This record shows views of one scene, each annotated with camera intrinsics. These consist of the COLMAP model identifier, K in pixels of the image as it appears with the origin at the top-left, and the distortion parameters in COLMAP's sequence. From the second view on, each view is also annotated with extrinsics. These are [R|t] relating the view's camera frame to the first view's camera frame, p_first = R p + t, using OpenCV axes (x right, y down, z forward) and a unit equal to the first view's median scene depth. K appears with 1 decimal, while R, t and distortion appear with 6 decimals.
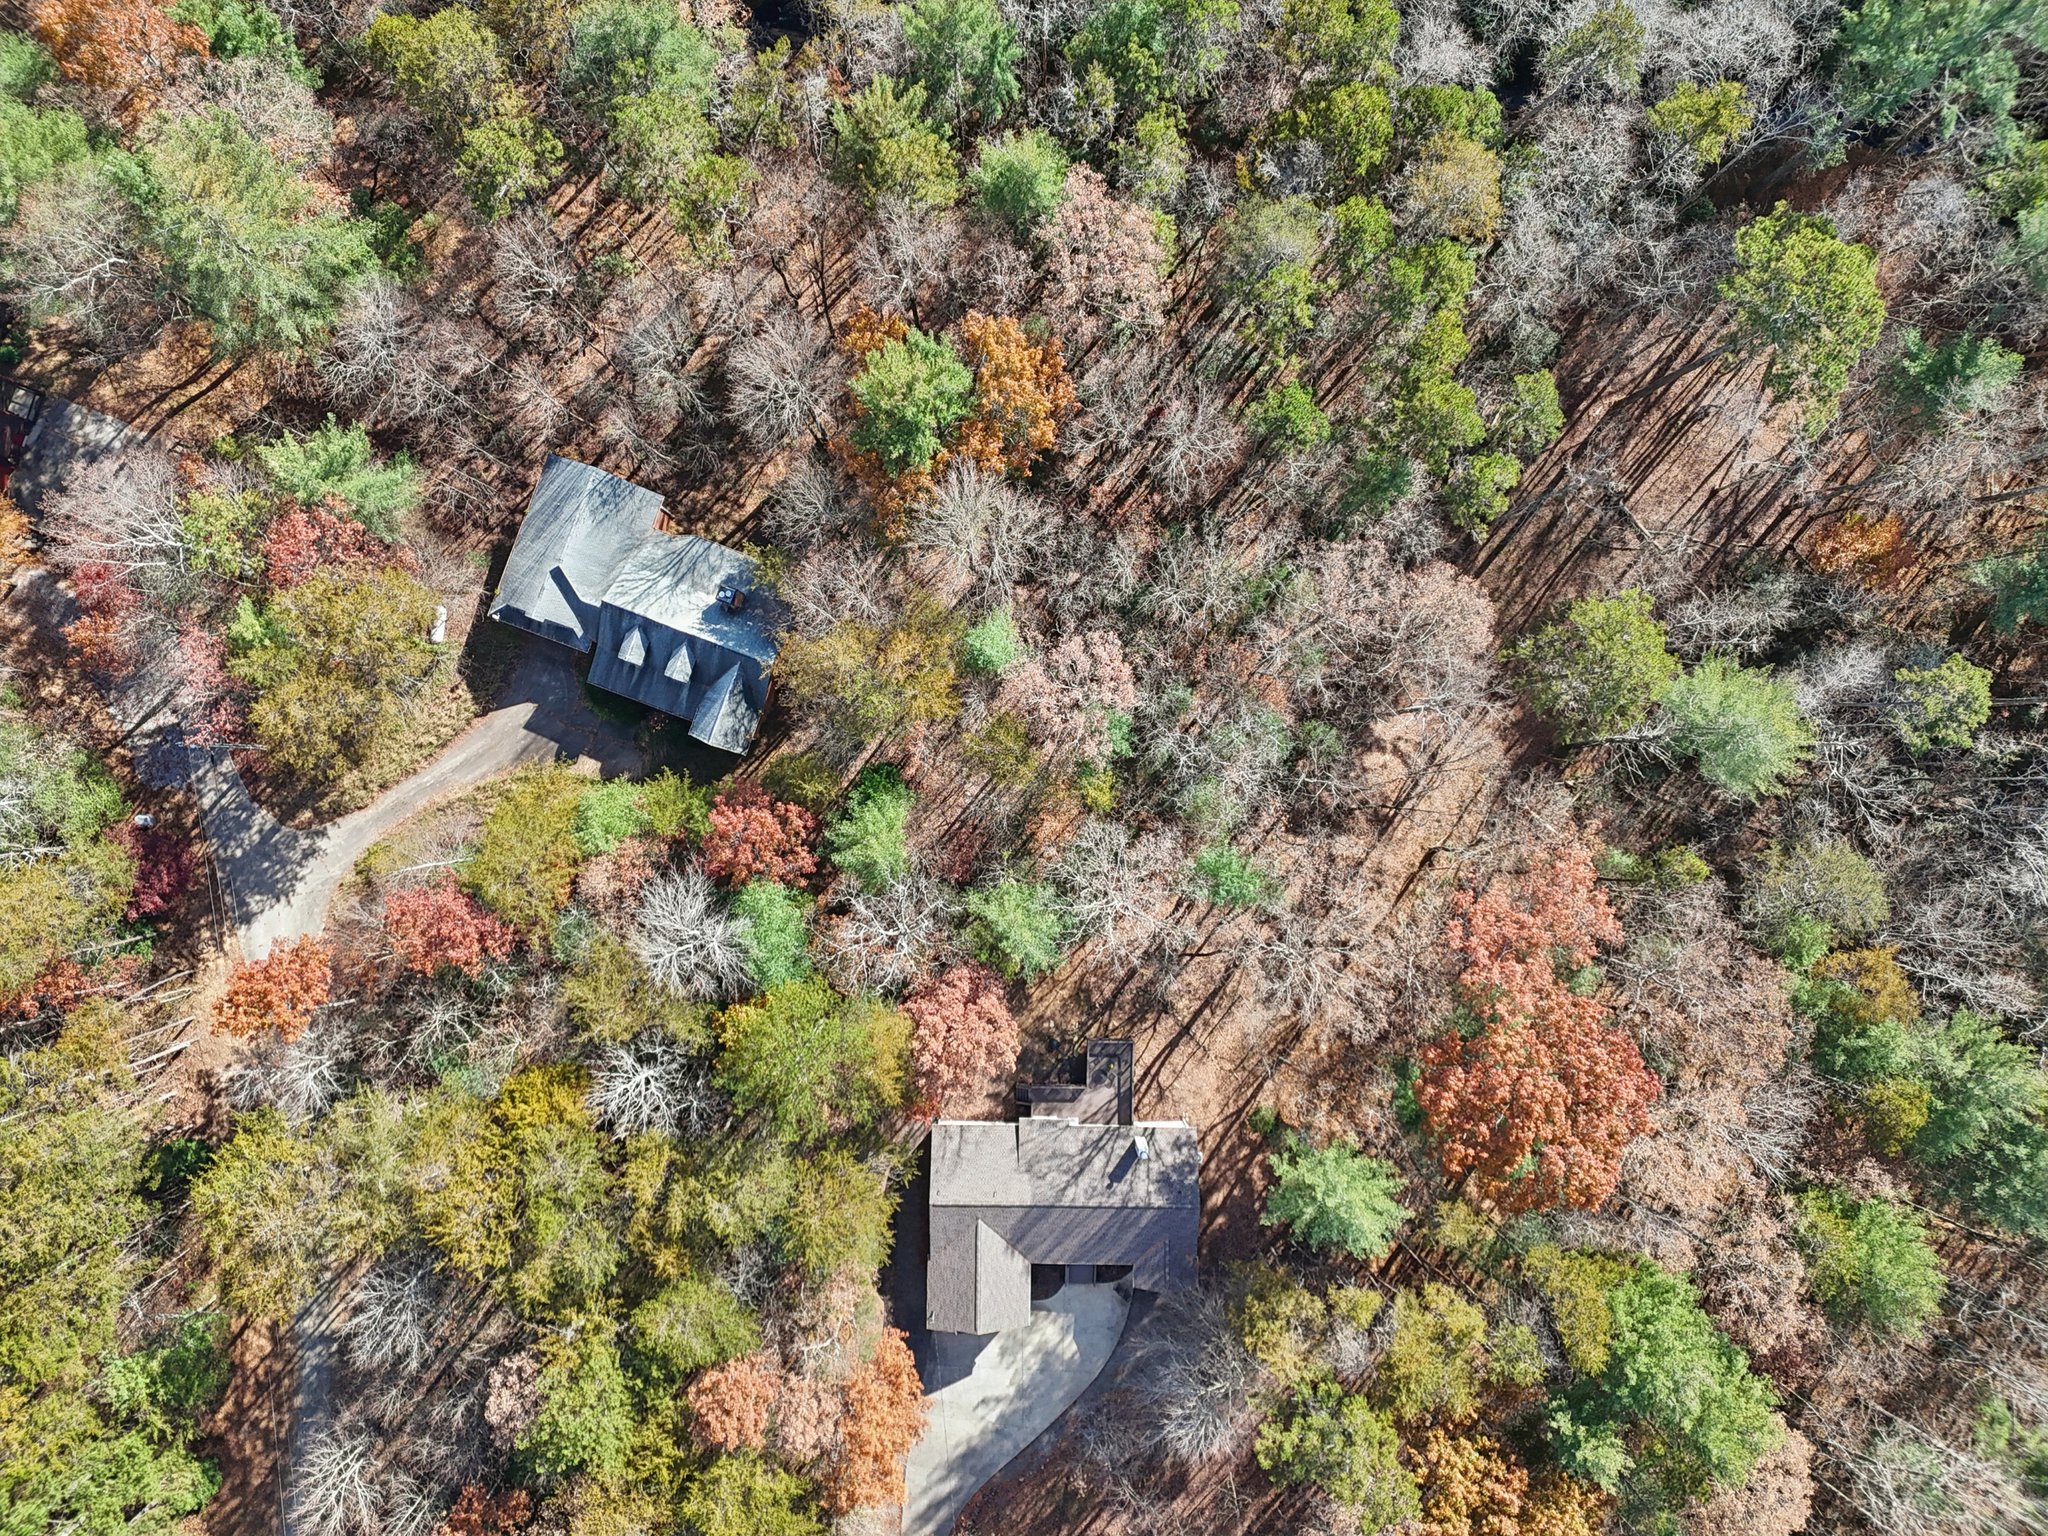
lens RADIAL K [[1433.8, 0, 1030.9], [0, 1433.8, 804.5], [0, 0, 1]] dist [0.087906, -0.048700]
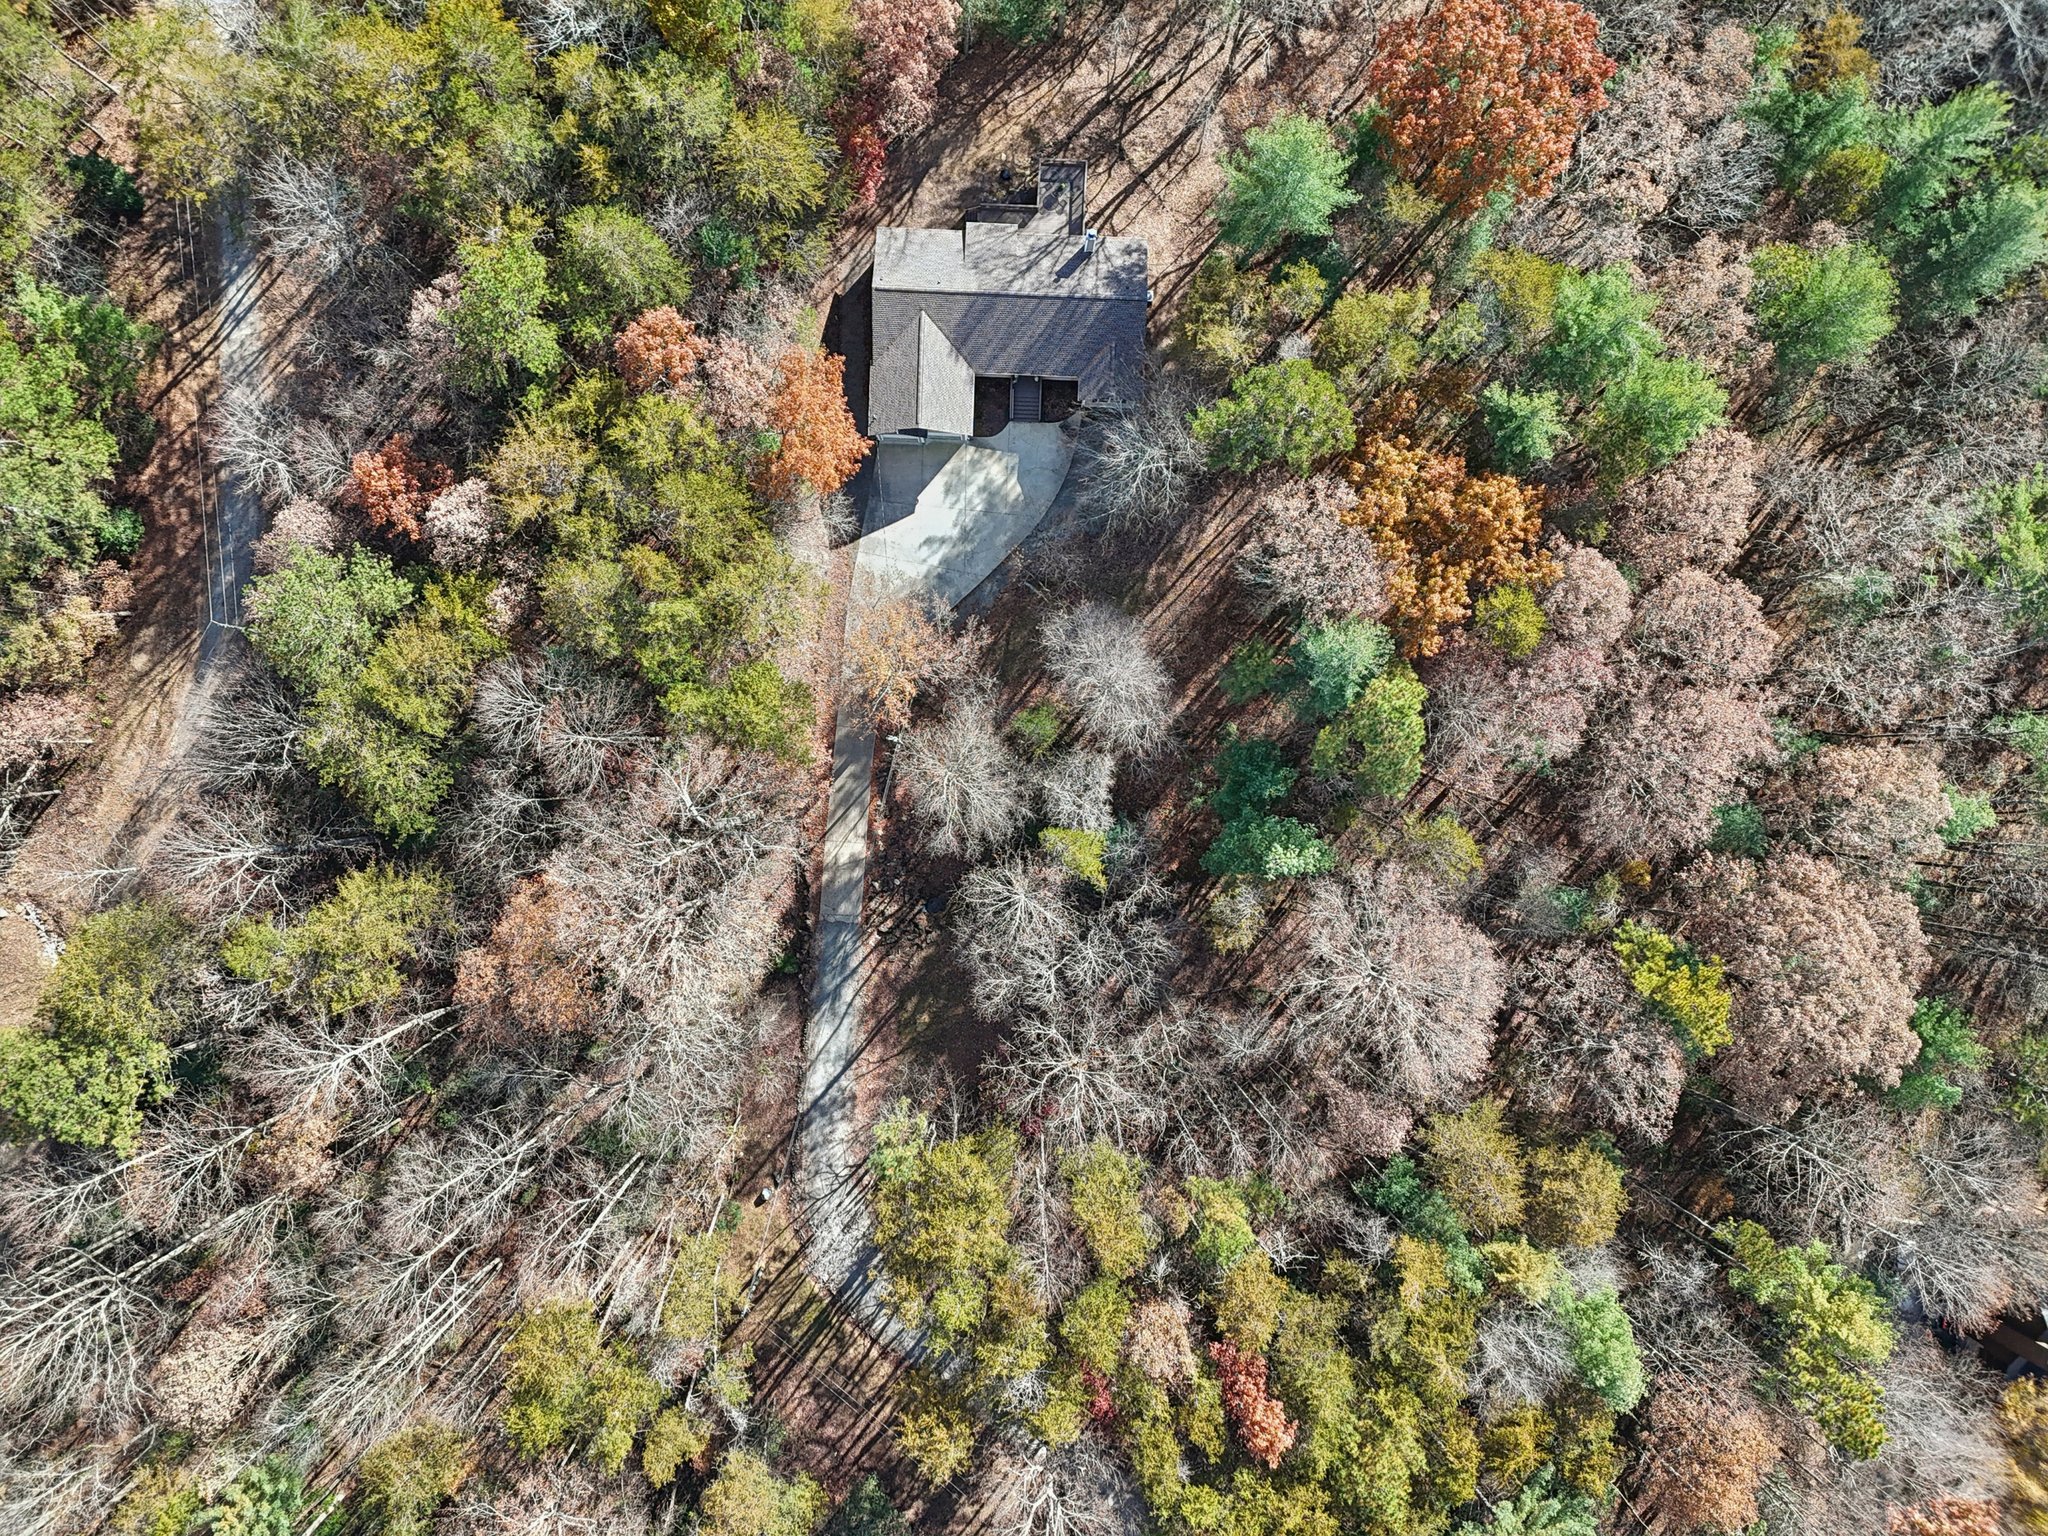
lens RADIAL K [[1433.8, 0, 1029.3], [0, 1433.8, 768.4], [0, 0, 1]] dist [0.087906, -0.048700]
pose [[0.999647, 0.026308, 0.003681, 0.040064], [-0.026175, 0.999132, -0.032395, 0.616330], [-0.004530, 0.032287, 0.999468, 0.024639]]
